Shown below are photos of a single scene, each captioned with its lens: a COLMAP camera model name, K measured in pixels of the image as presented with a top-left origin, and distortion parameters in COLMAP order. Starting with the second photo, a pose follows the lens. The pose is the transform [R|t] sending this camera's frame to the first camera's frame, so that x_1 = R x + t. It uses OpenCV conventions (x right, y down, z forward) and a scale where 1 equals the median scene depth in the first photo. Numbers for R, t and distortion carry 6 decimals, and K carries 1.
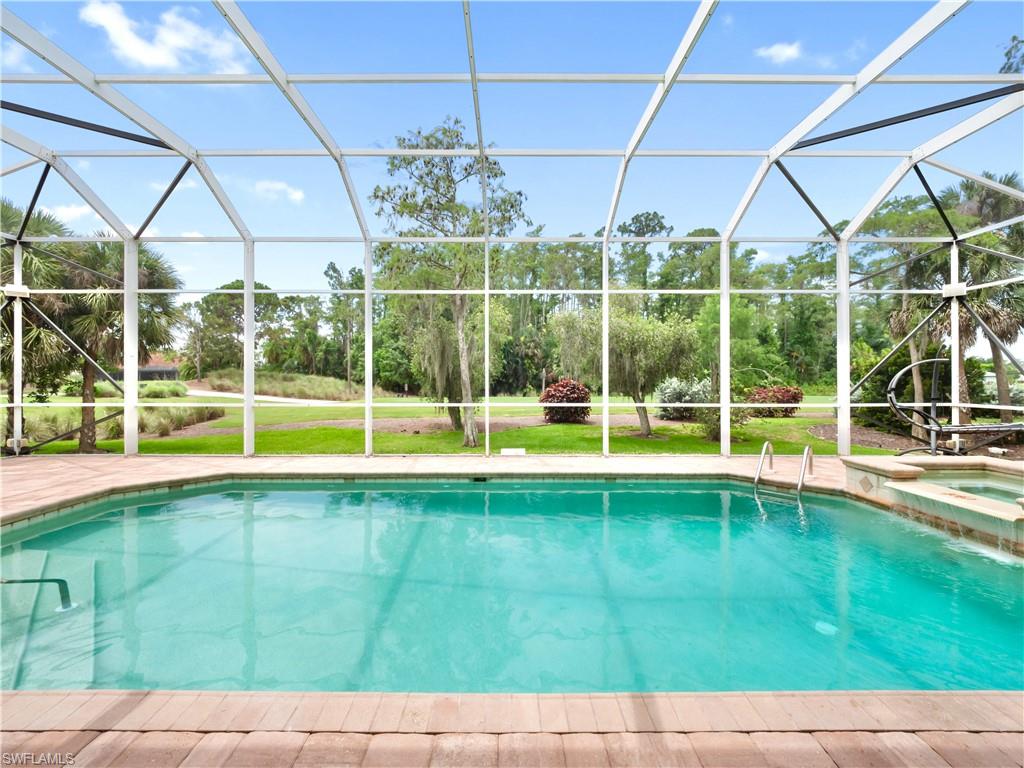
lens RADIAL K [[434.1, 0, 506.1], [0, 434.1, 381.8], [0, 0, 1]] dist [-0.000770, -0.000472]
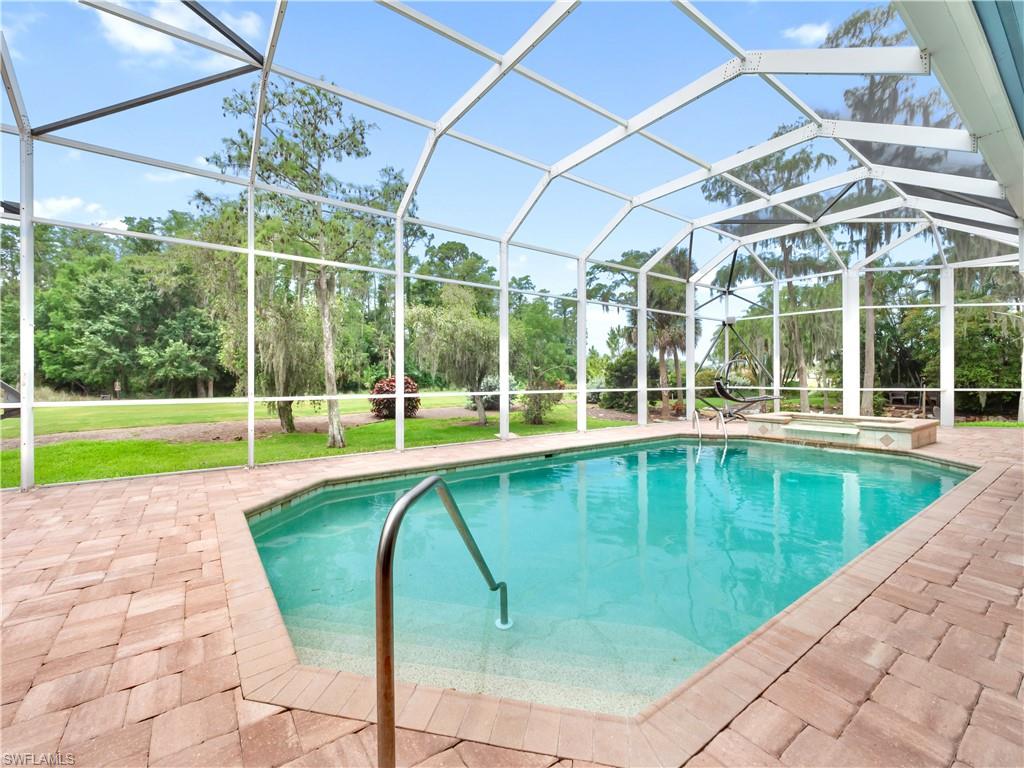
lens RADIAL K [[434.1, 0, 506.1], [0, 434.1, 381.8], [0, 0, 1]] dist [-0.000770, -0.000472]
pose [[0.811396, -0.005576, 0.584470, -0.263557], [0.003496, 0.999983, 0.004687, 0.007896], [-0.584487, -0.001760, 0.811402, 0.045326]]
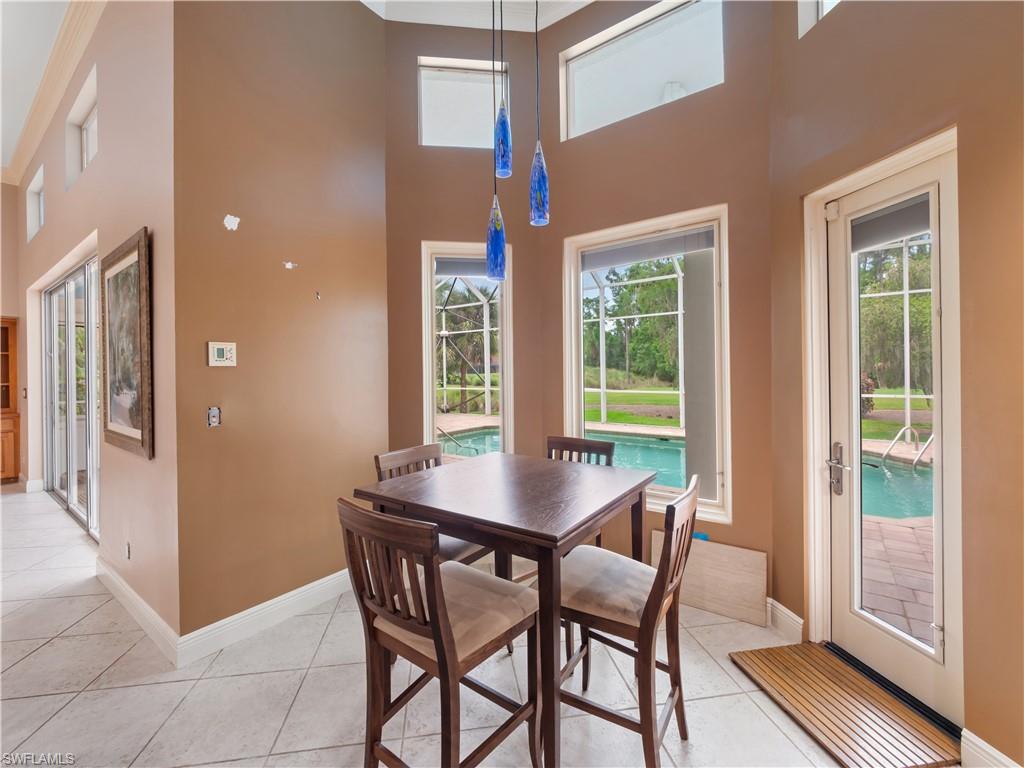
lens RADIAL K [[429.2, 0, 514.1], [0, 429.2, 378.3], [0, 0, 1]] dist [-0.002690, -0.000471]
pose [[0.811220, -0.001038, -0.584741, 0.129094], [0.010085, 0.999875, 0.012217, -0.005427], [0.584655, -0.015808, 0.811128, -0.176194]]
